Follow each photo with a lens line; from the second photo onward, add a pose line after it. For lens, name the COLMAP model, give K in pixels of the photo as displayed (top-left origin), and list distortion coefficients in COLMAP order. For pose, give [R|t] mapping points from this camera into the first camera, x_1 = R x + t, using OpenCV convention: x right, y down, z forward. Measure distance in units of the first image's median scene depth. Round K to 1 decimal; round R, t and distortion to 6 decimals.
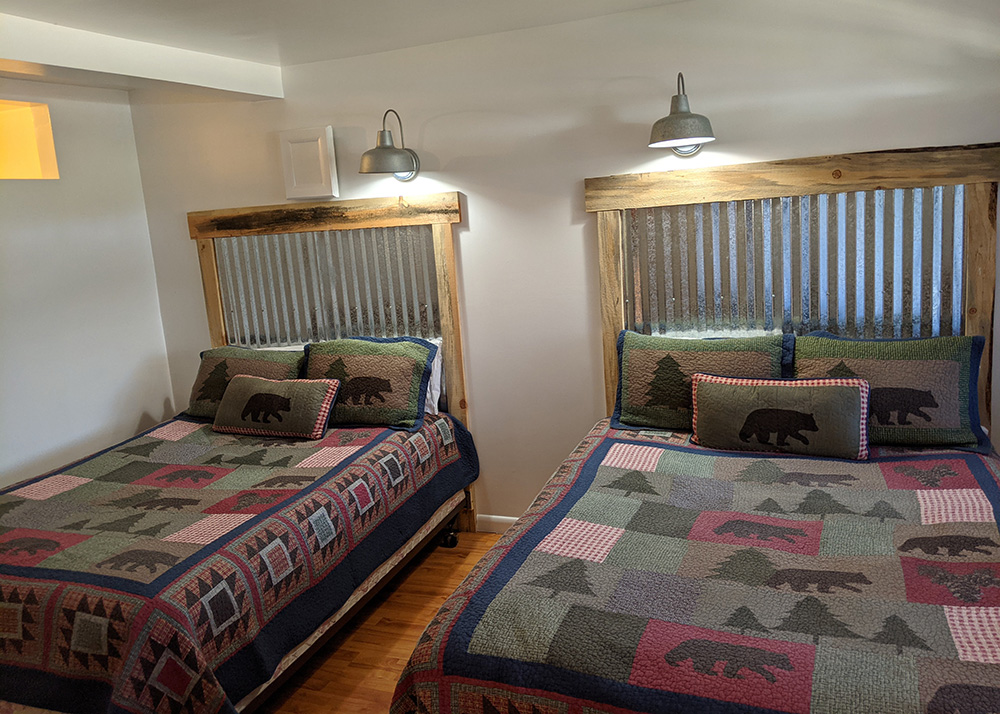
lens RADIAL K [[796.3, 0, 501.9], [0, 796.3, 345.5], [0, 0, 1]] dist [0.041997, -0.099056]
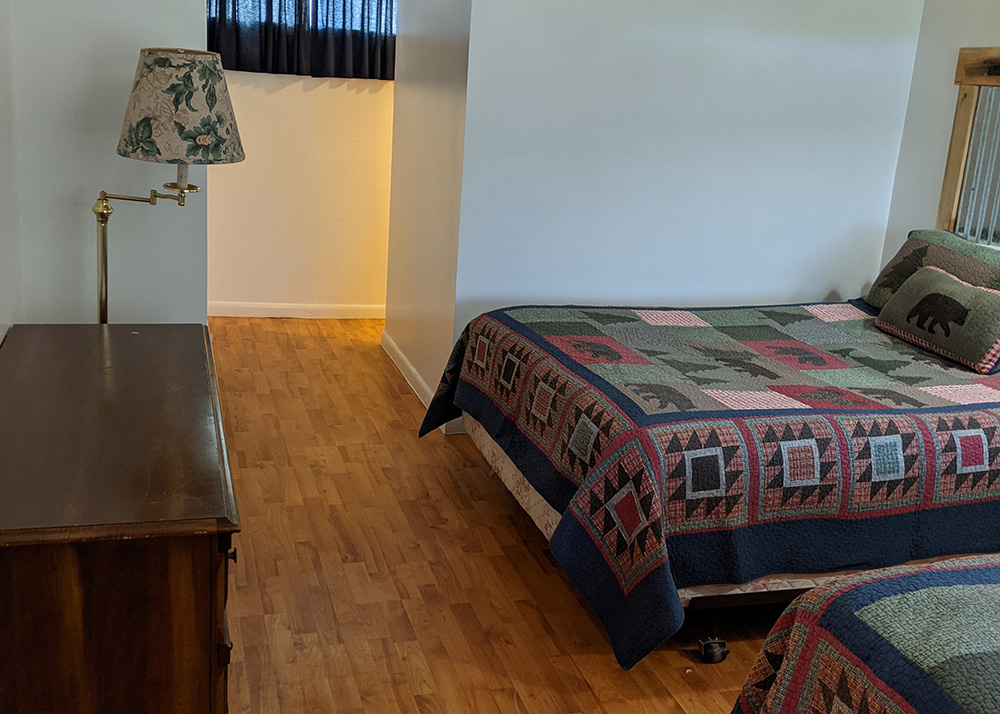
lens RADIAL K [[1073.8, 0, 500.1], [0, 1073.8, 362.1], [0, 0, 1]] dist [0.019764, 0.000000]
pose [[0.597428, 0.316076, -0.737005, 0.284352], [-0.251950, 0.946491, 0.201683, 0.027230], [0.761315, 0.065198, 0.645096, 0.053763]]
